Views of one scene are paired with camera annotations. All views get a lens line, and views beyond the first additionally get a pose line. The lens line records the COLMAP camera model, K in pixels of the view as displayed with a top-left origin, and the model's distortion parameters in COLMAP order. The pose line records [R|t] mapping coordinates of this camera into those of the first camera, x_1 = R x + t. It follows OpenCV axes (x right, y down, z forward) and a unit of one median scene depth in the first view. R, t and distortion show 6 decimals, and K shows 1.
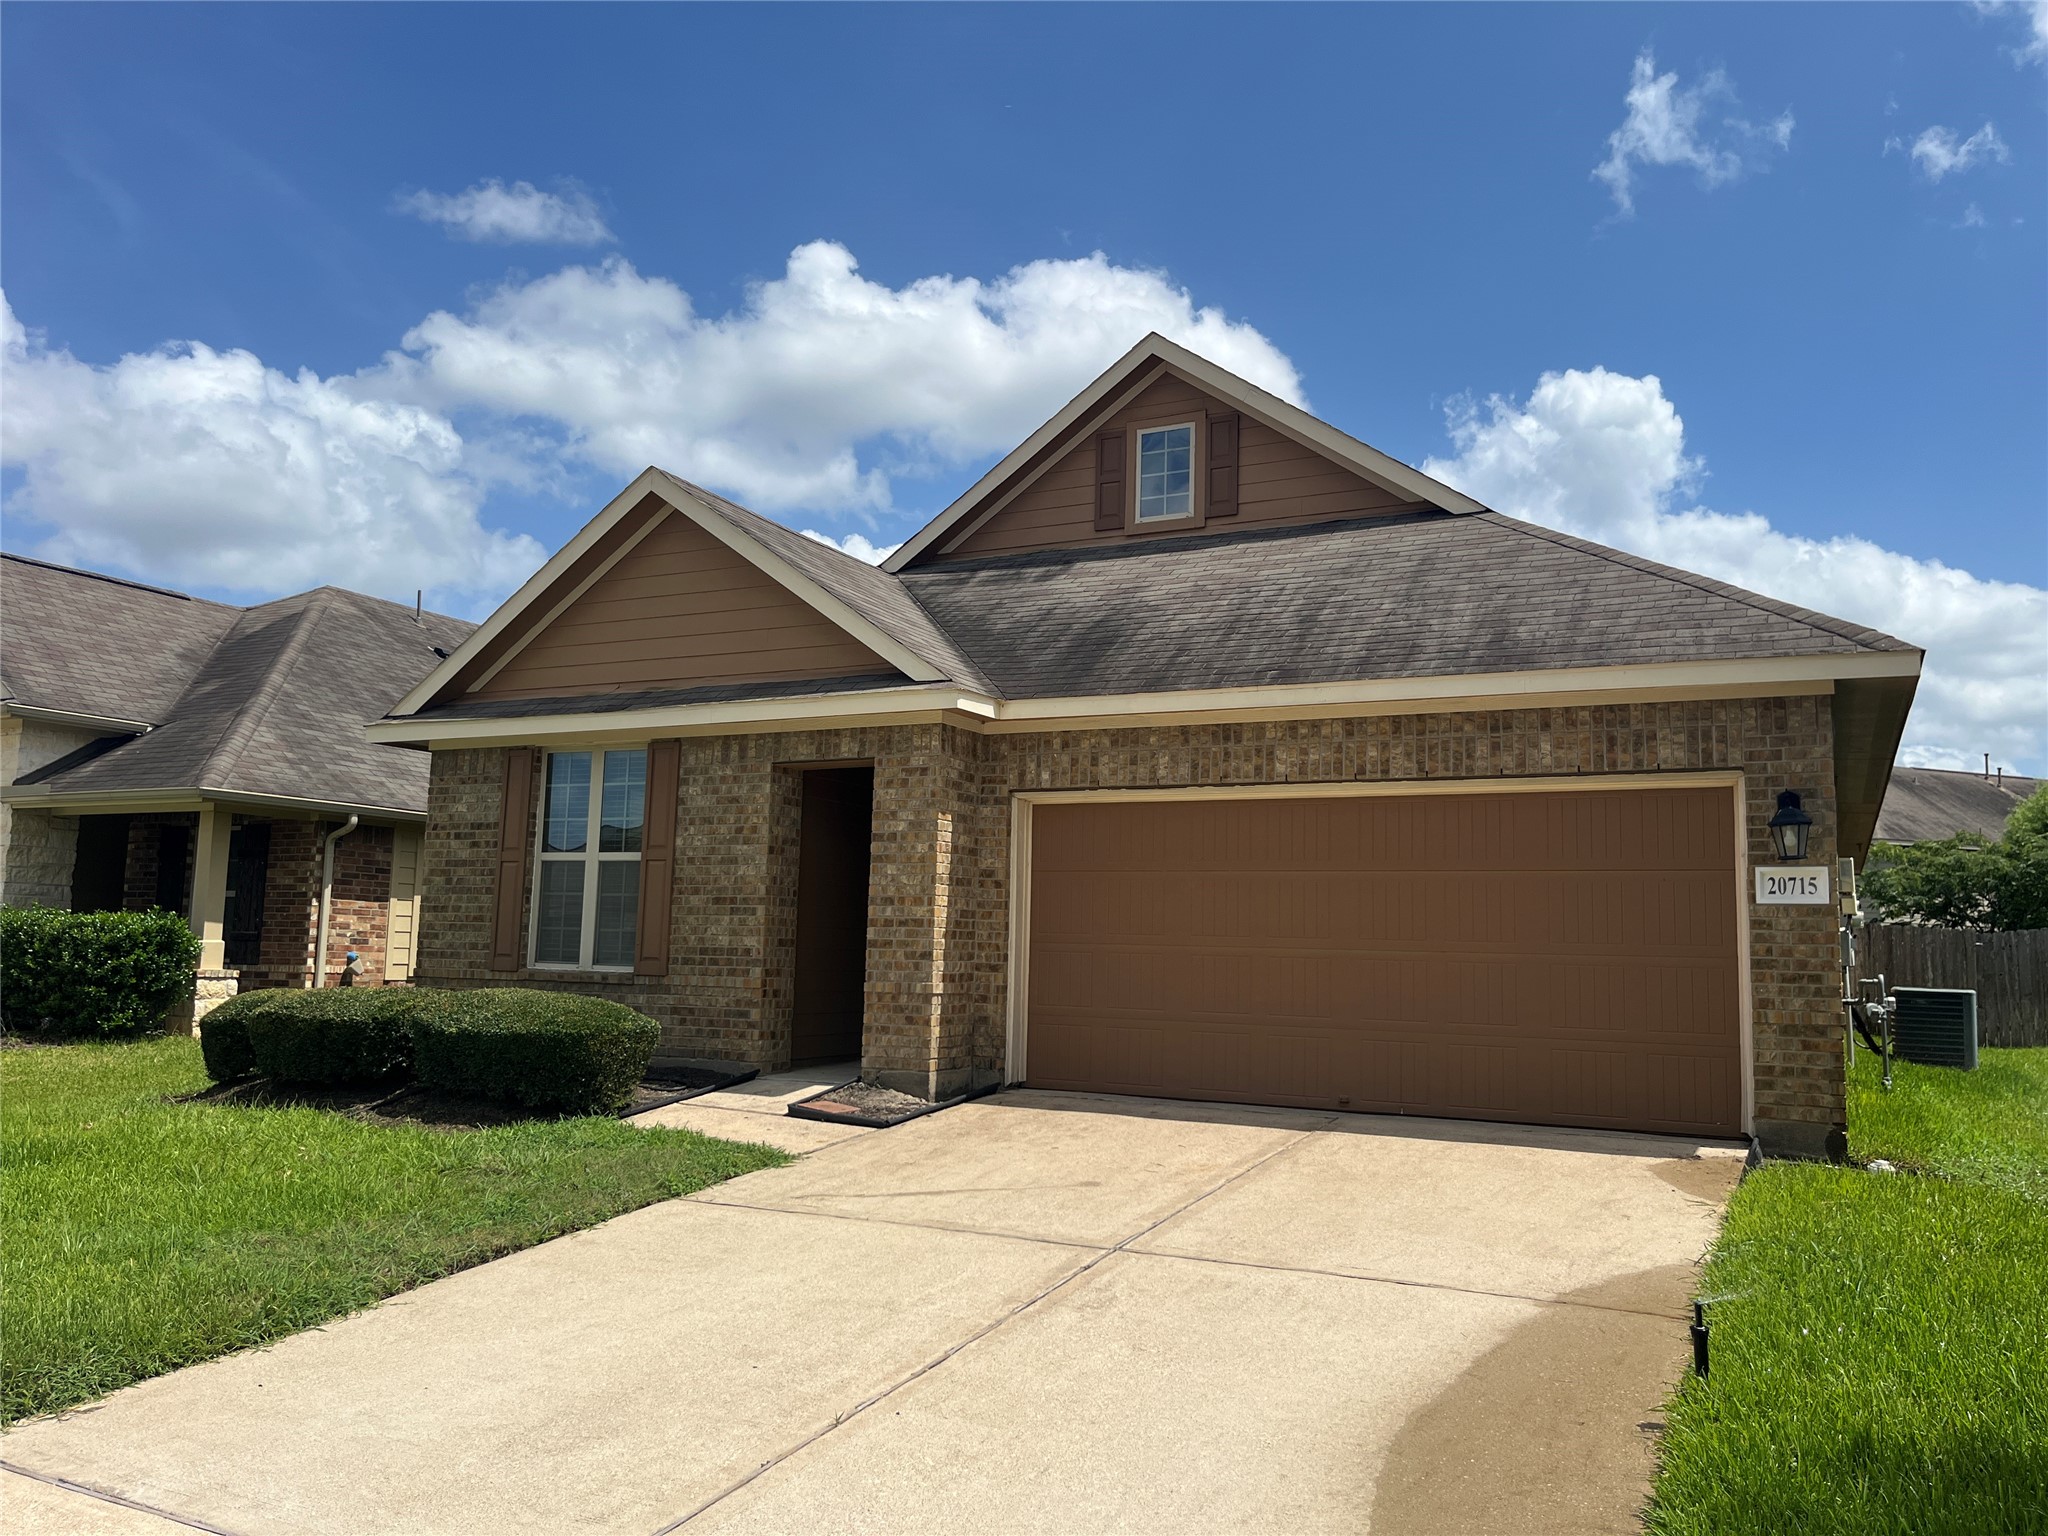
lens RADIAL K [[1538.8, 0, 1053.9], [0, 1538.8, 778.6], [0, 0, 1]] dist [0.058344, -0.070119]
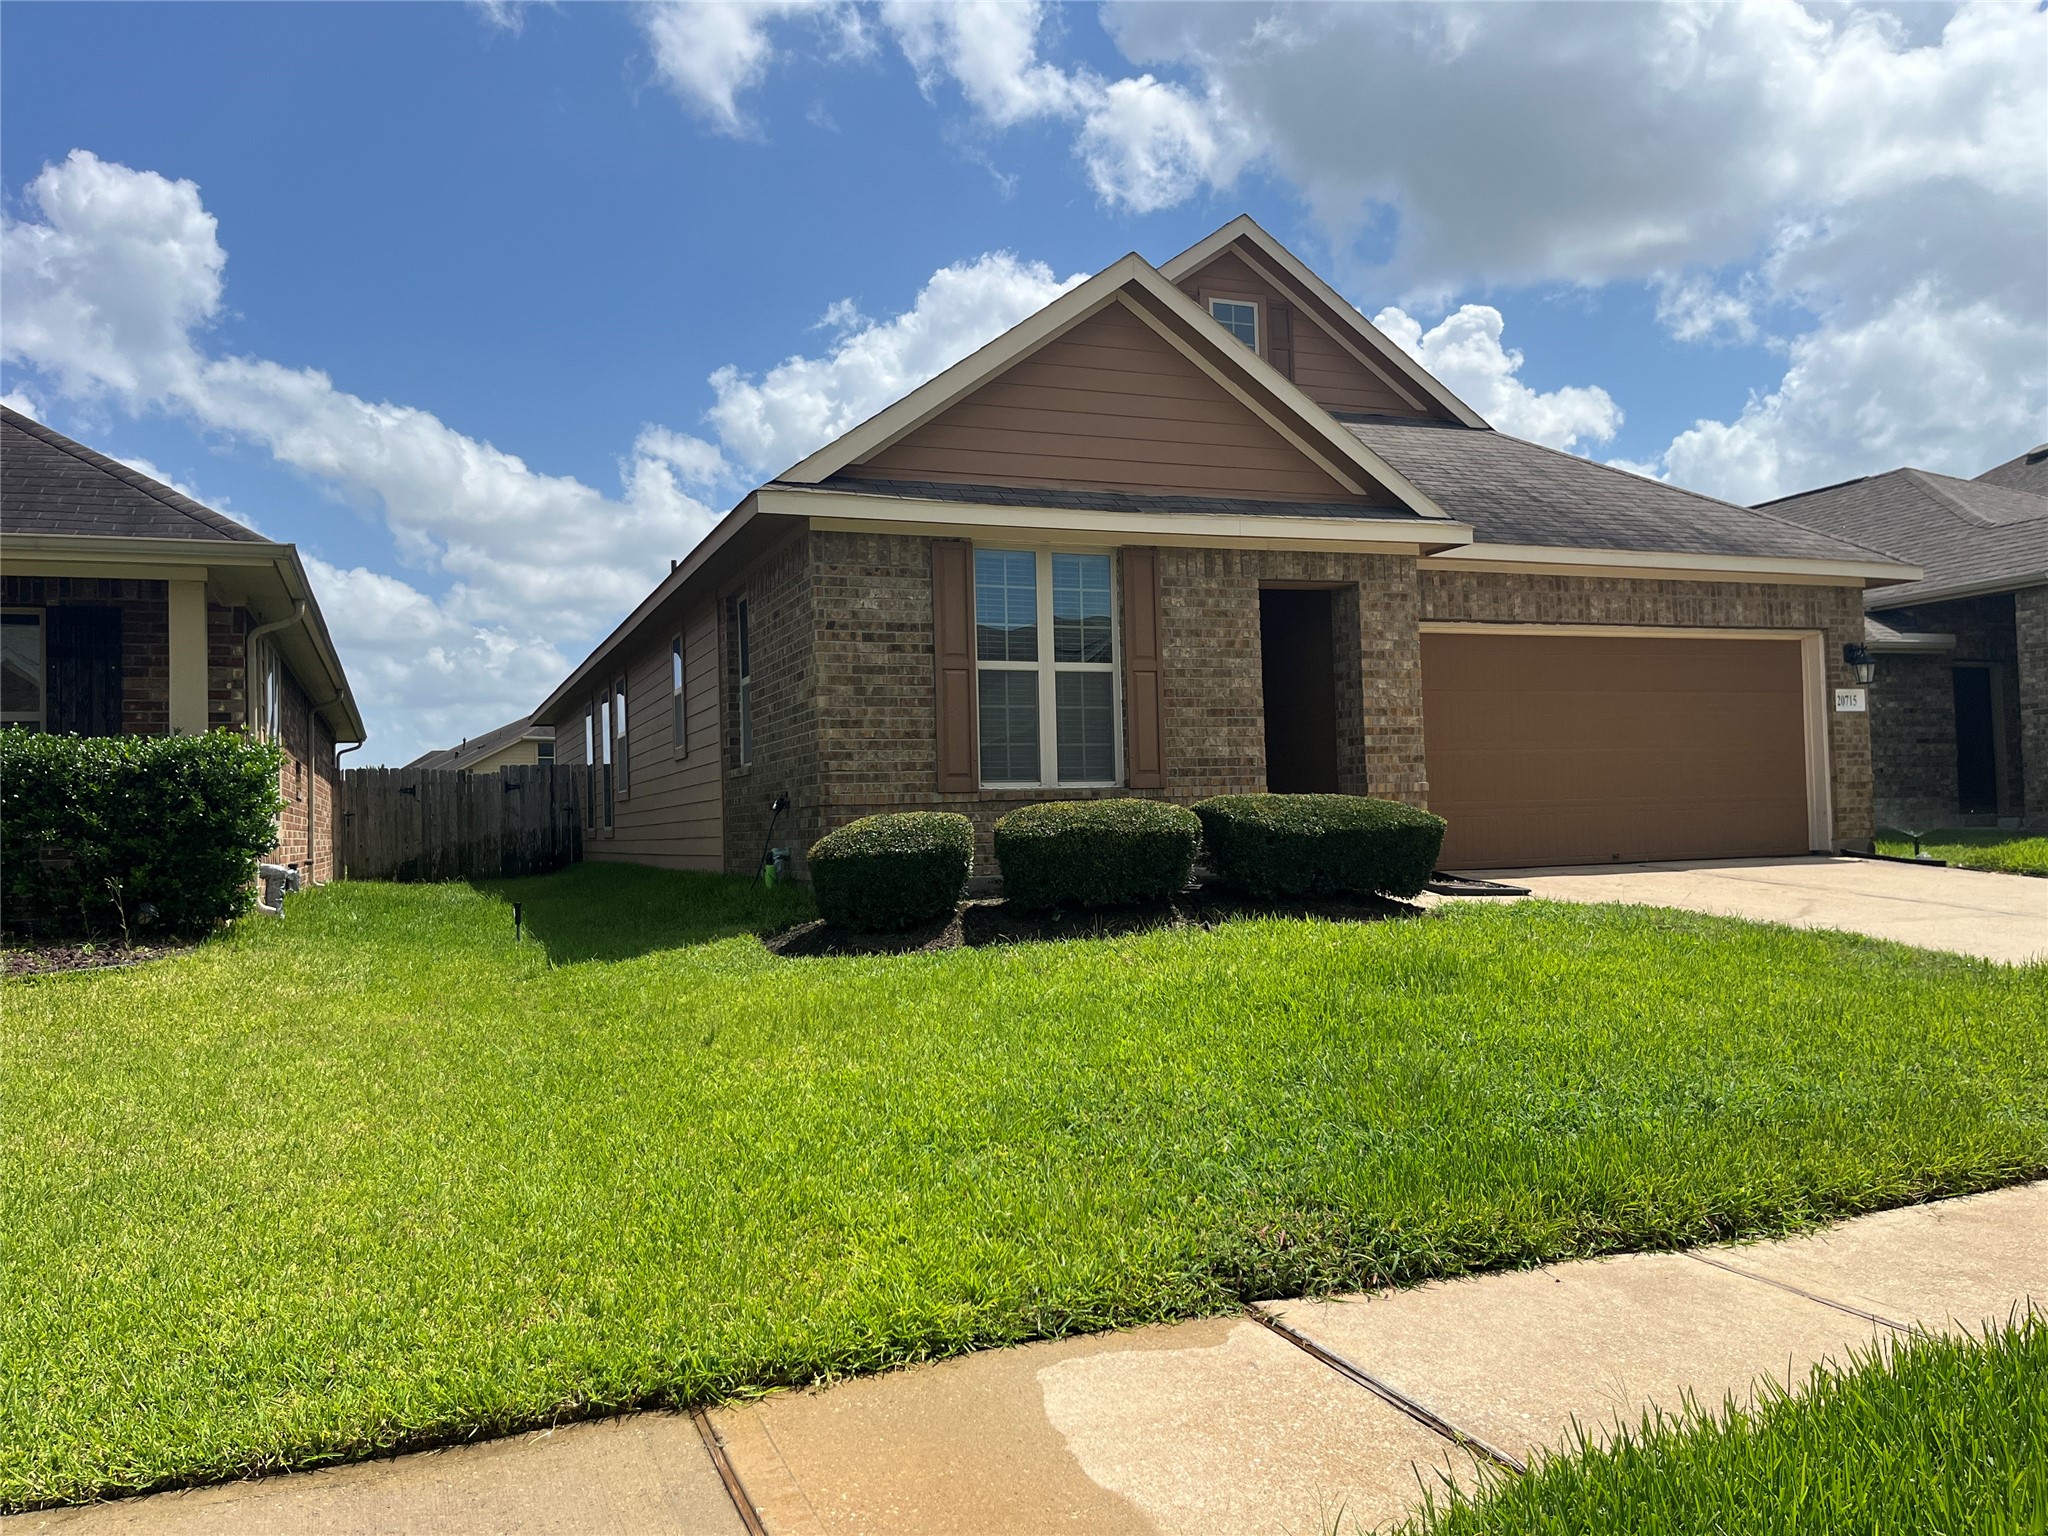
lens RADIAL K [[1538.8, 0, 1023.3], [0, 1538.8, 767.6], [0, 0, 1]] dist [0.058344, -0.070119]
pose [[0.667667, -0.015407, 0.744300, -1.060202], [-0.039333, 0.997659, 0.055934, 0.063978], [-0.743420, -0.066621, 0.665499, 0.420977]]
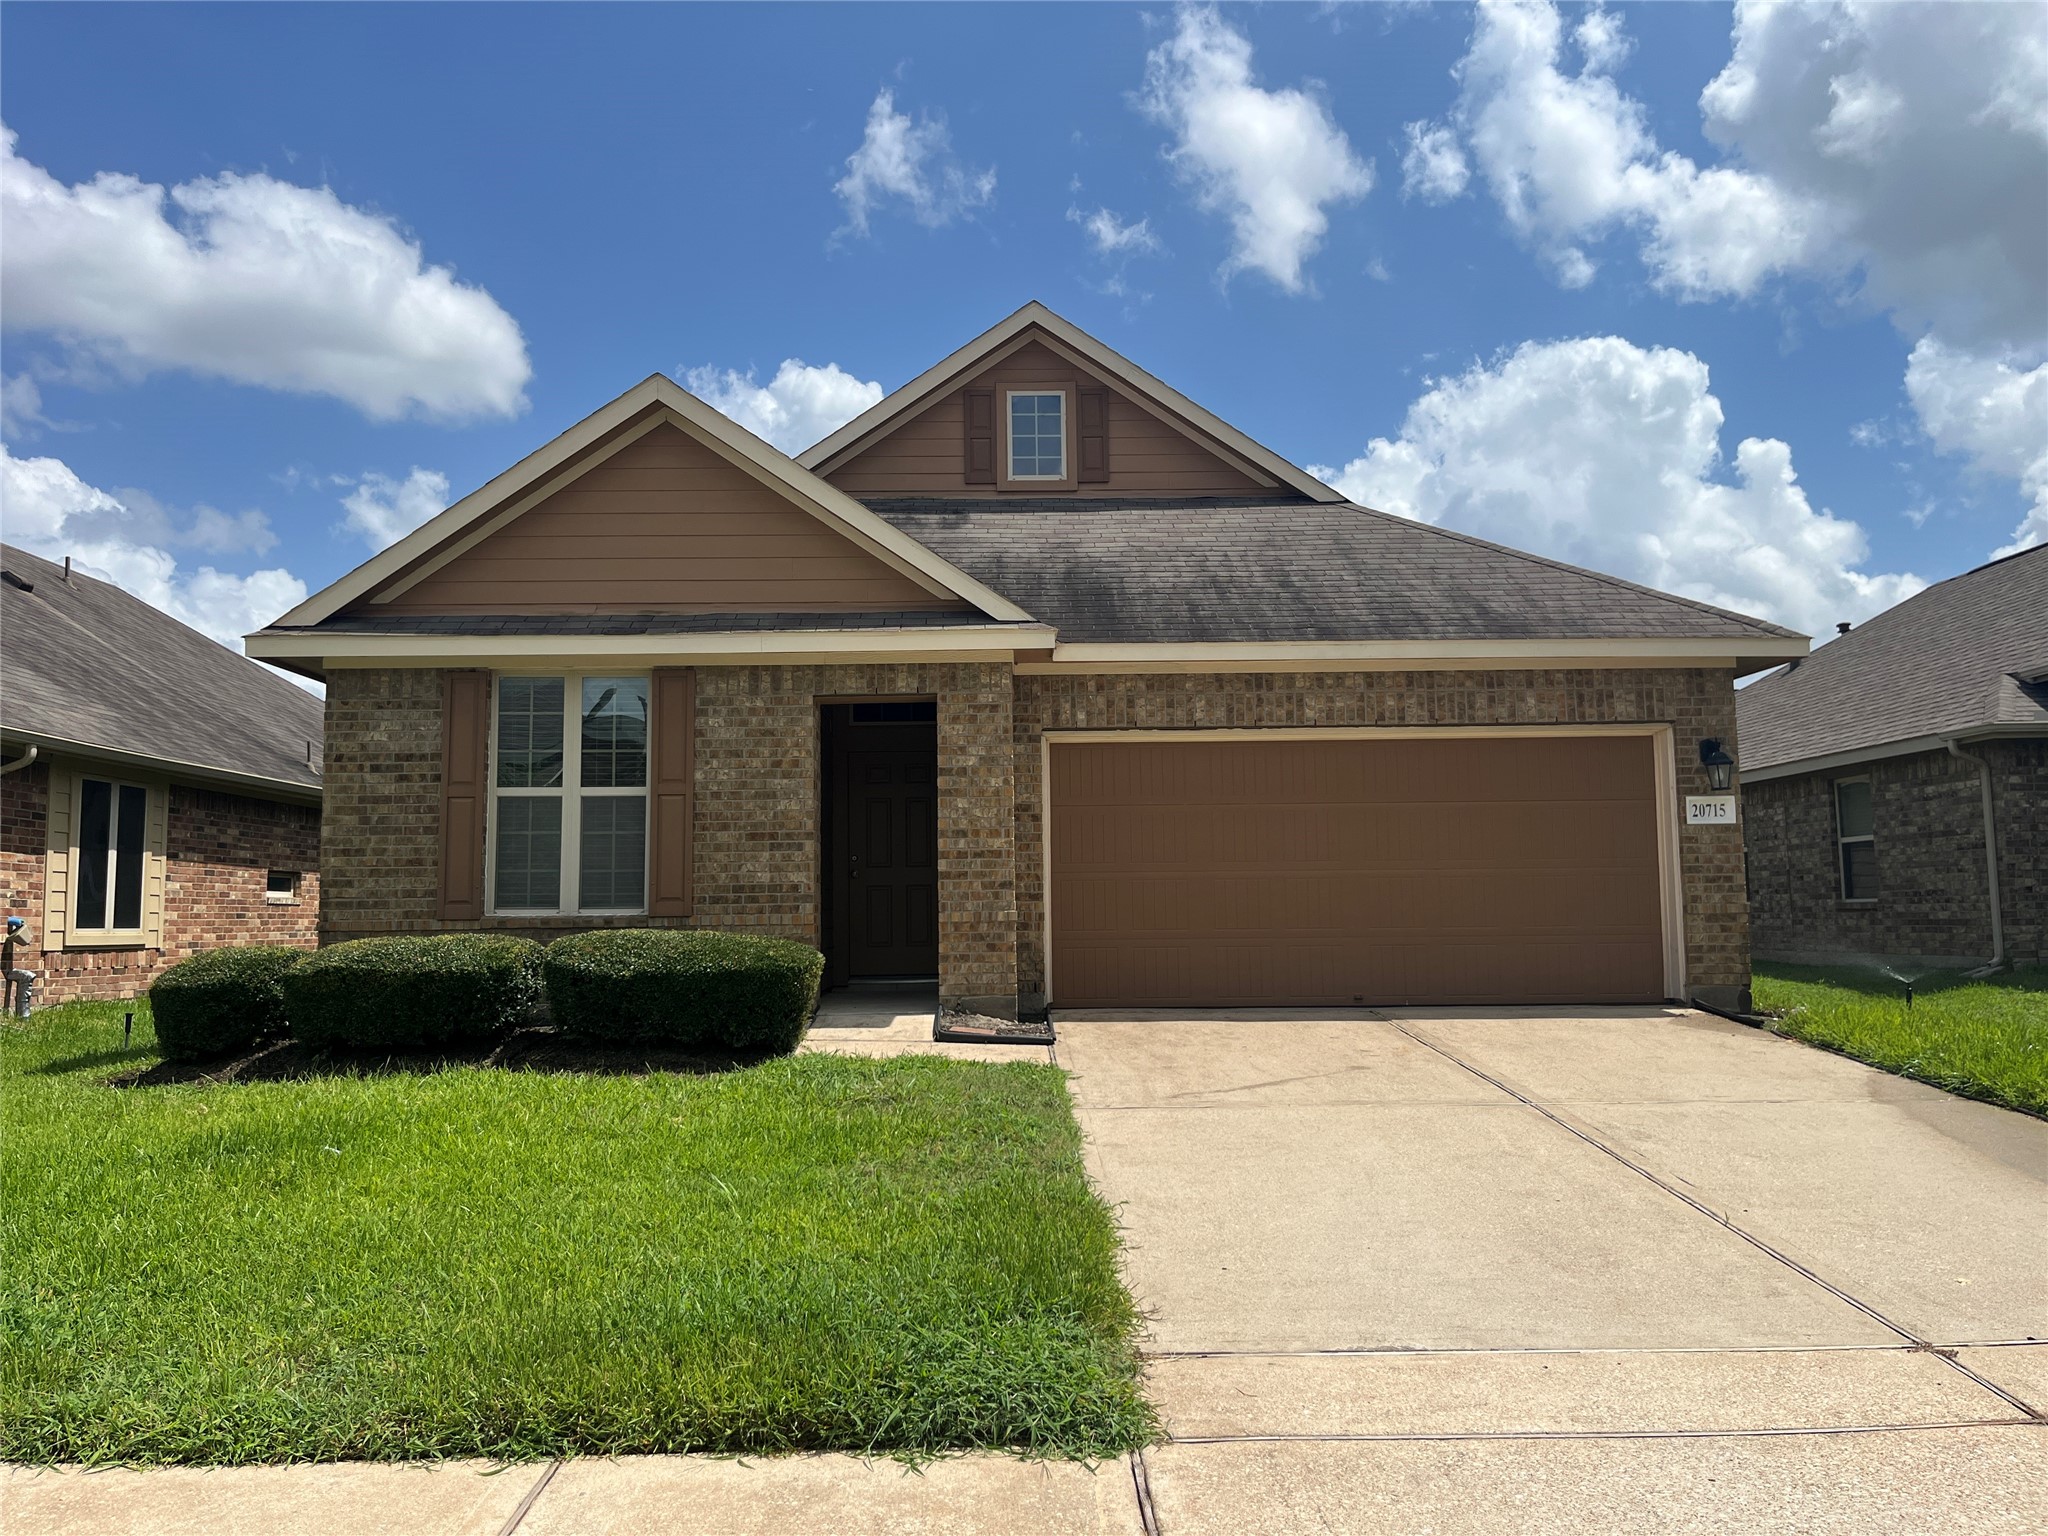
lens RADIAL K [[1538.8, 0, 1011.8], [0, 1538.8, 775.3], [0, 0, 1]] dist [0.058344, -0.070119]
pose [[0.890015, 0.008378, 0.455855, -0.517160], [-0.018857, 0.999652, 0.018444, 0.019989], [-0.455542, -0.025011, 0.889863, 0.068762]]
